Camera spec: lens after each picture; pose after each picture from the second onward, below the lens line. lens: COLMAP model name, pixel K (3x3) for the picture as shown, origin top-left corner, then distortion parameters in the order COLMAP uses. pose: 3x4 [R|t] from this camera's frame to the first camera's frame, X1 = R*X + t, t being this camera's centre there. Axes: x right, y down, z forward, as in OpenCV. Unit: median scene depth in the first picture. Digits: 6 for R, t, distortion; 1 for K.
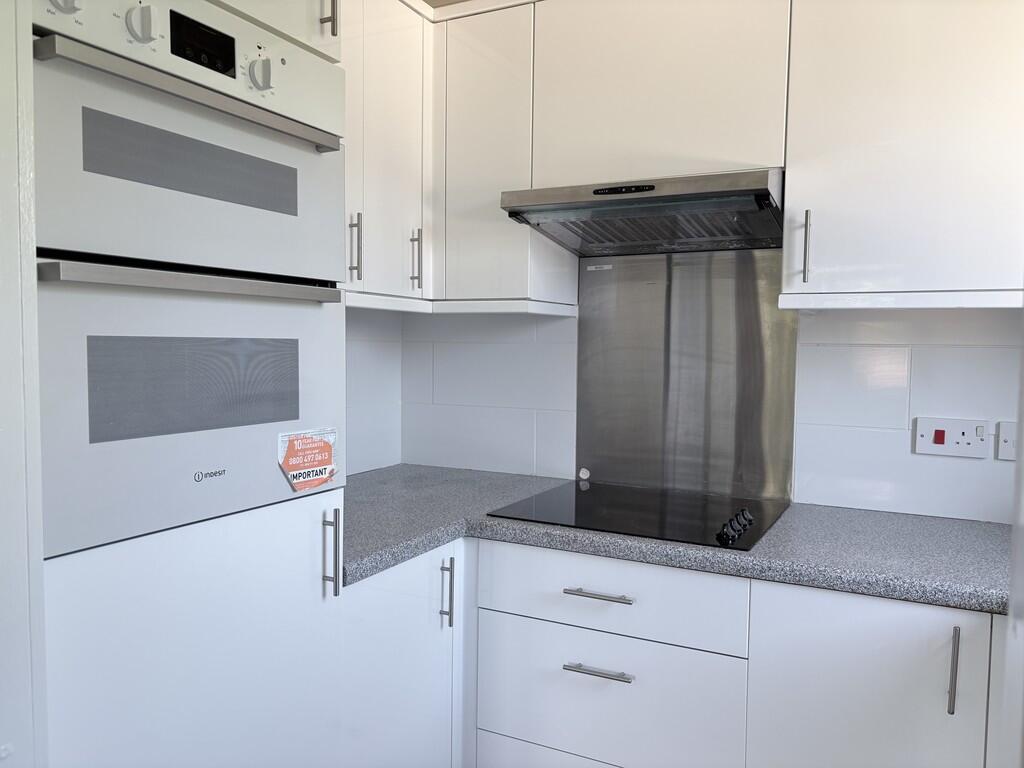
lens RADIAL K [[795.8, 0, 512.0], [0, 795.8, 384.0], [0, 0, 1]] dist [0.042196, -0.003686]
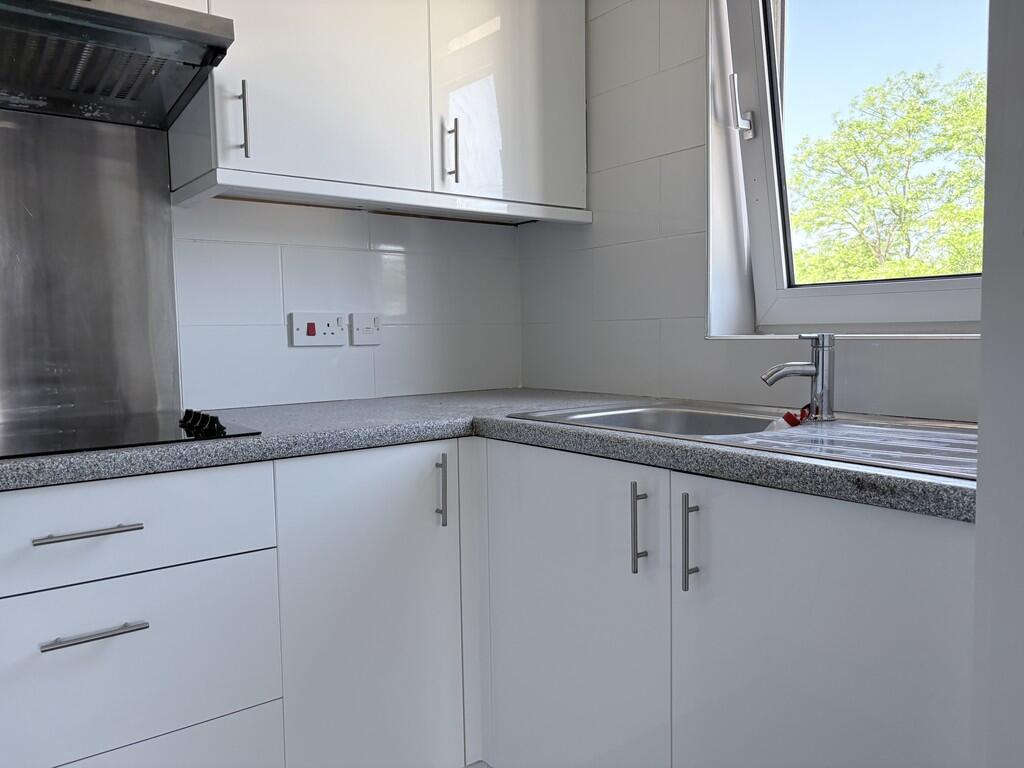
lens RADIAL K [[782.8, 0, 512.0], [0, 782.8, 384.0], [0, 0, 1]] dist [0.054801, -0.055722]
pose [[0.431851, -0.079268, 0.898455, -0.320812], [0.068507, 0.996136, 0.054957, 0.098450], [-0.899339, 0.037818, 0.435613, 0.278990]]
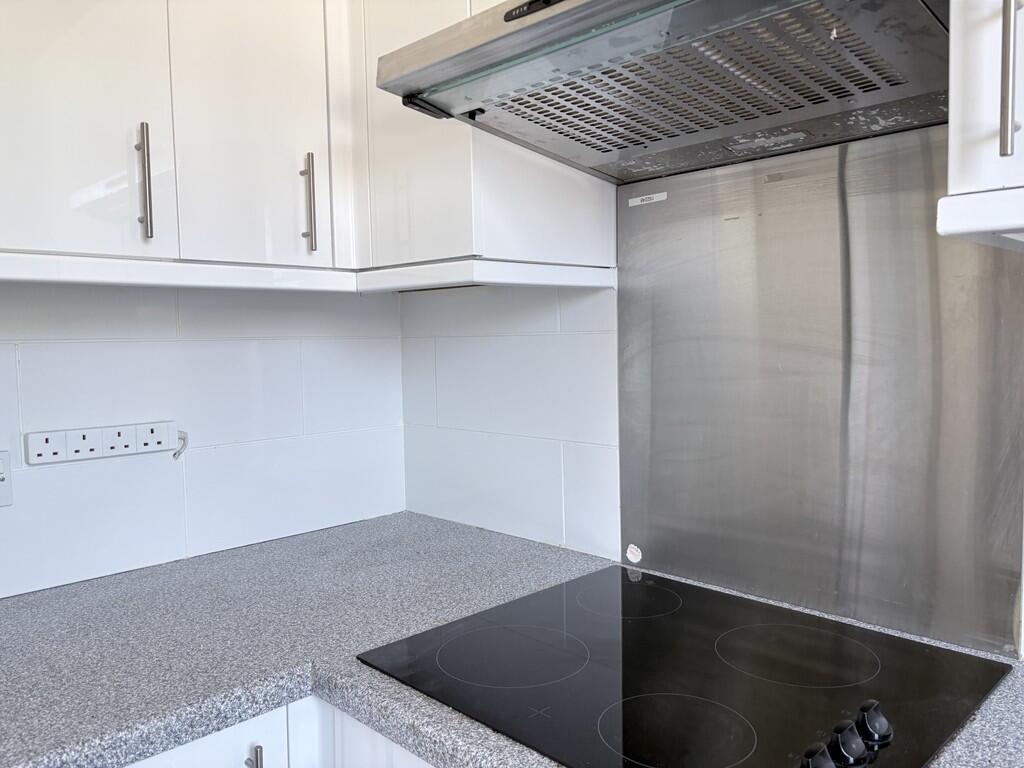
lens RADIAL K [[789.5, 0, 512.0], [0, 789.5, 384.0], [0, 0, 1]] dist [-0.003283, 0.002233]
pose [[0.948922, -0.009597, -0.315364, 0.232131], [0.014004, 0.999833, 0.011713, -0.025451], [0.315199, -0.015531, 0.948898, 0.510872]]
